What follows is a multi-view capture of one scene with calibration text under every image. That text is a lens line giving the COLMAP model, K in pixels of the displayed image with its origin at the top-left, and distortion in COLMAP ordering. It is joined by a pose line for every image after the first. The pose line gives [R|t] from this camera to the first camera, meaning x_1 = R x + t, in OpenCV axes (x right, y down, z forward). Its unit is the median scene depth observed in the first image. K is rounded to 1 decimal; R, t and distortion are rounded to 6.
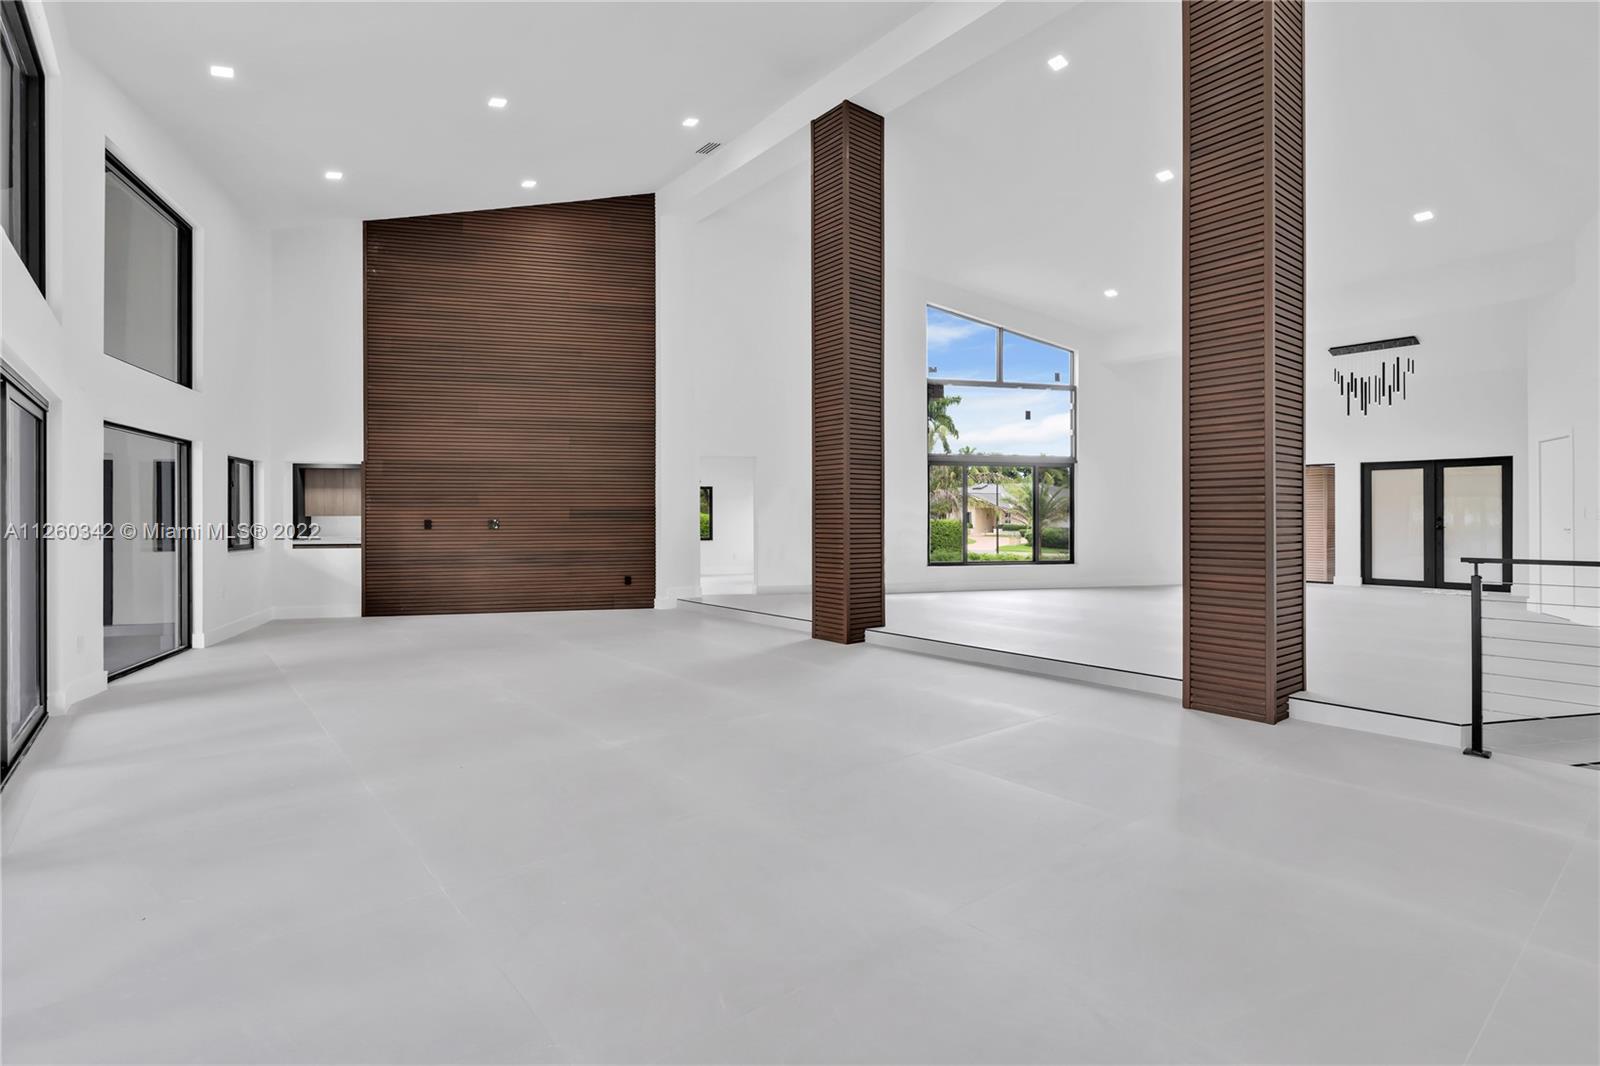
lens RADIAL K [[770.0, 0, 793.9], [0, 770.0, 522.3], [0, 0, 1]] dist [0.002361, 0.000215]
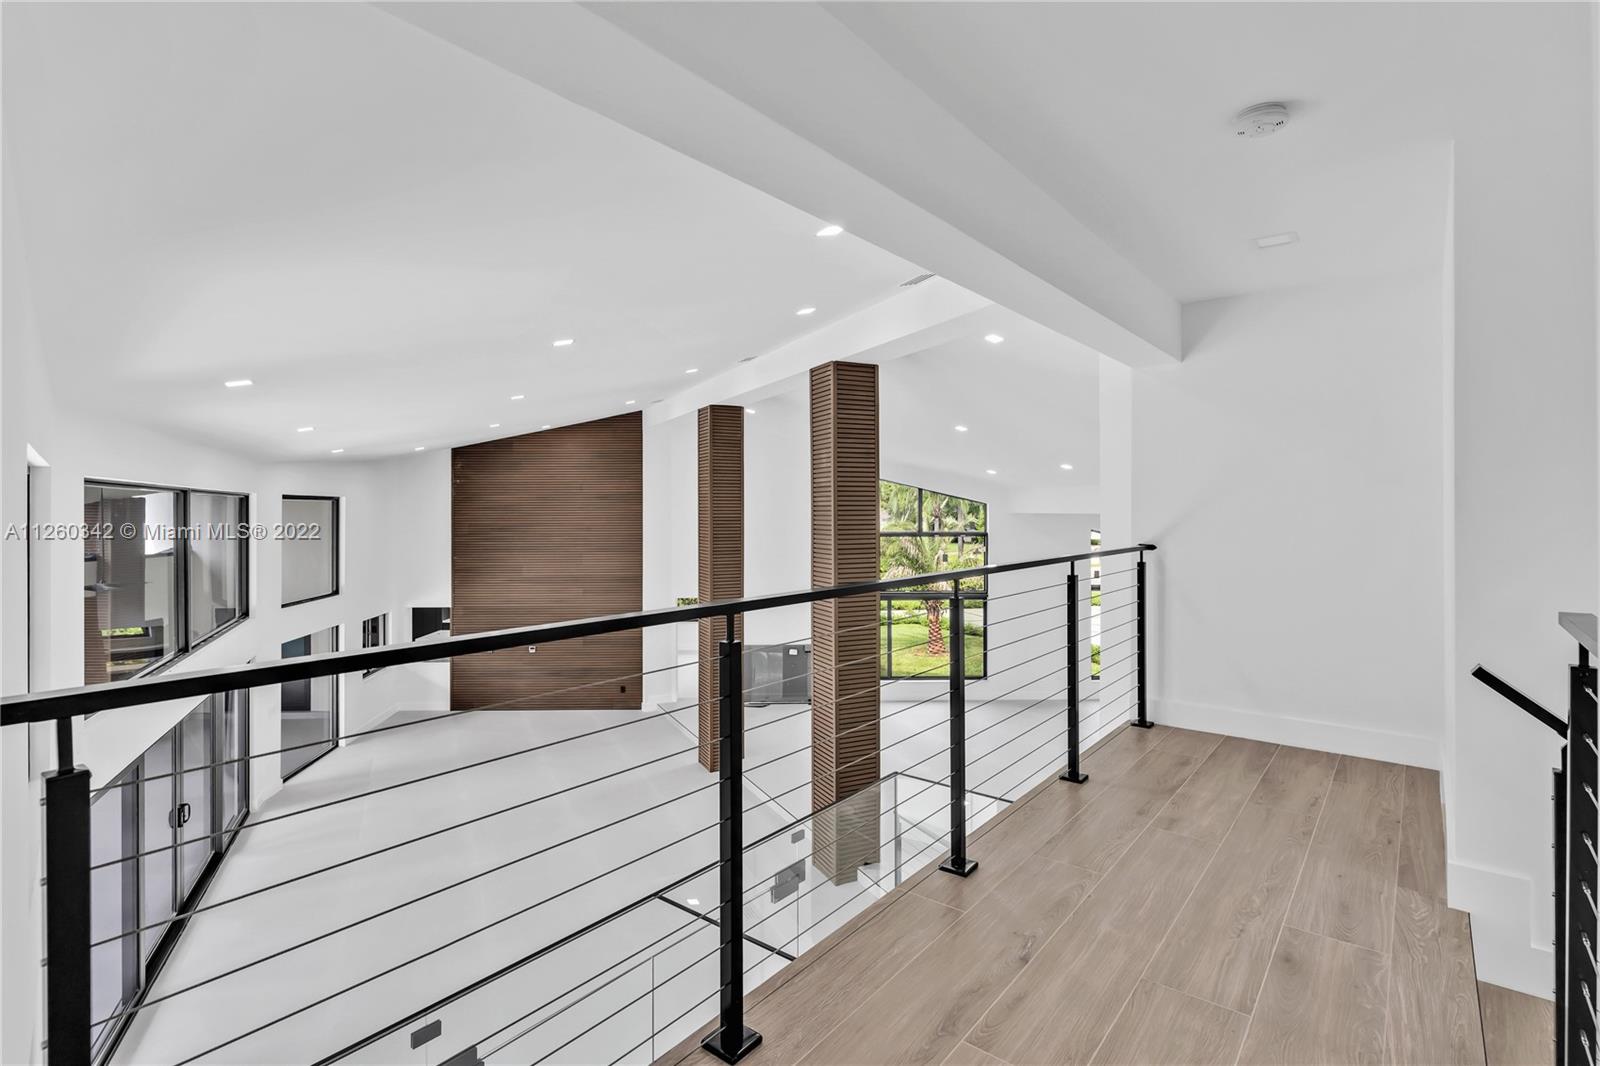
lens RADIAL K [[785.3, 0, 799.9], [0, 785.3, 507.7], [0, 0, 1]] dist [-0.002399, -0.000327]
pose [[0.973797, 0.000492, -0.227420, 0.447620], [-0.000943, 0.999998, -0.001876, -0.267881], [0.227418, 0.002041, 0.973795, -0.334947]]
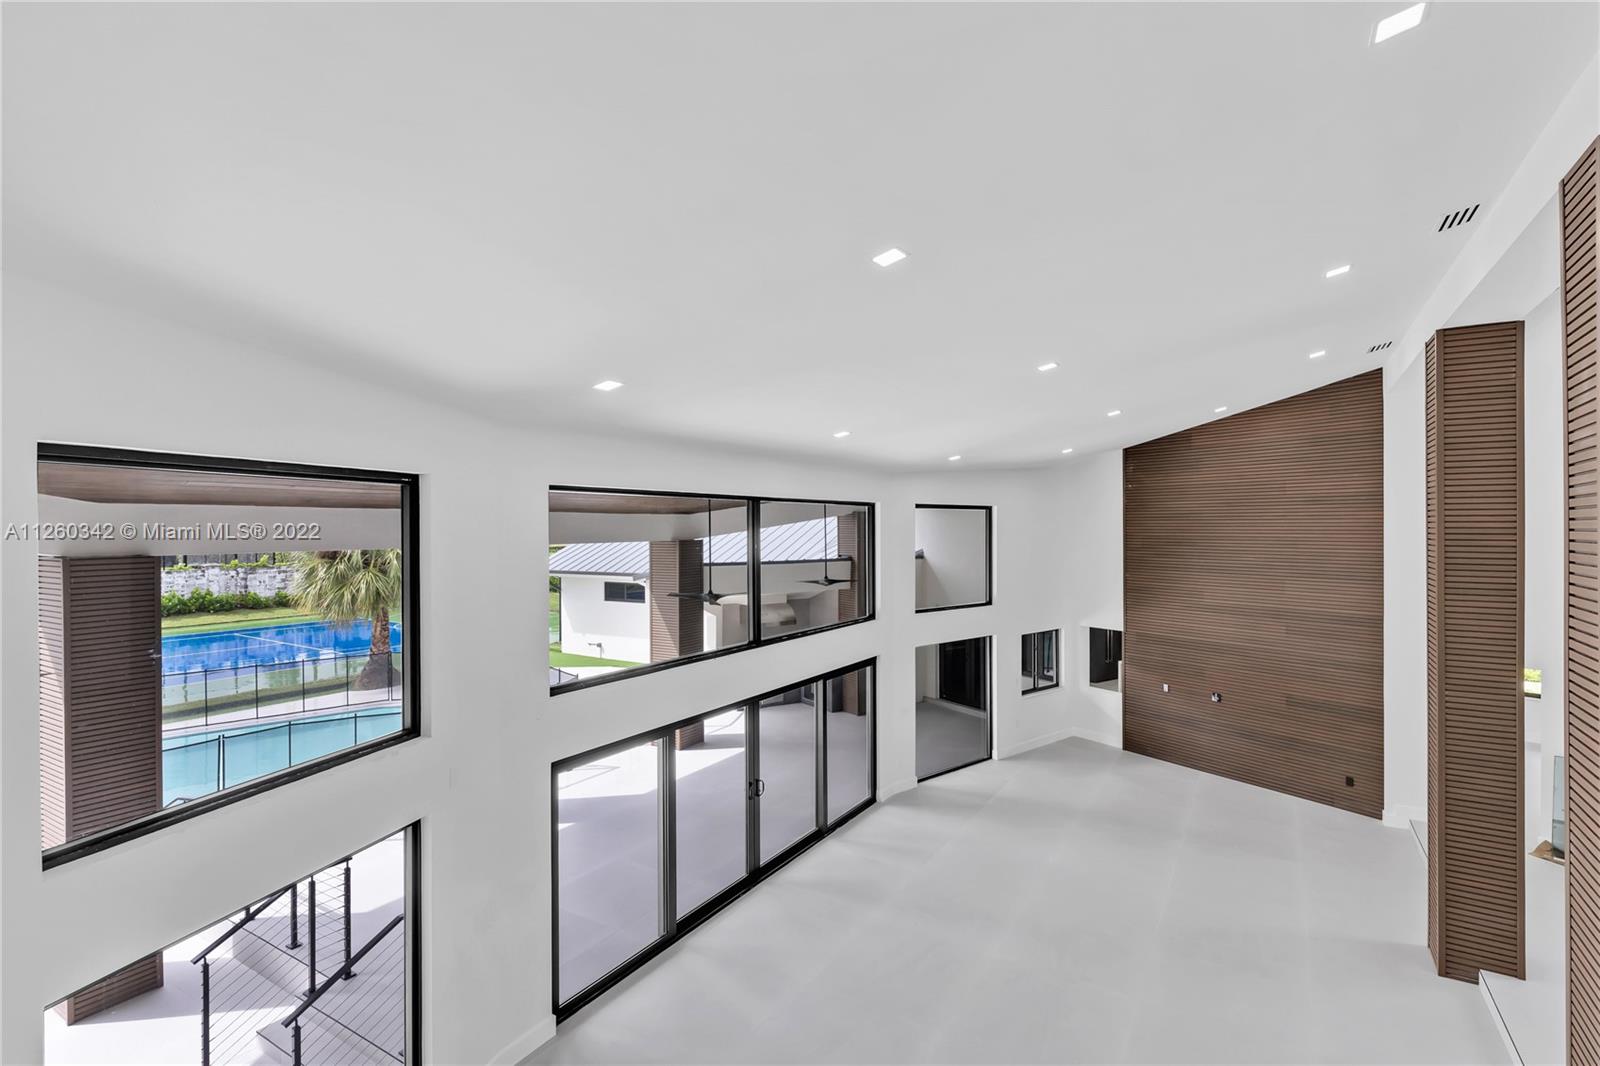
lens RADIAL K [[770.0, 0, 793.9], [0, 770.0, 522.3], [0, 0, 1]] dist [0.002361, 0.000215]
pose [[0.328848, -0.000320, -0.944383, 0.489225], [-0.001510, 0.999998, -0.000864, -0.259253], [0.944382, 0.001710, 0.328847, 0.036833]]
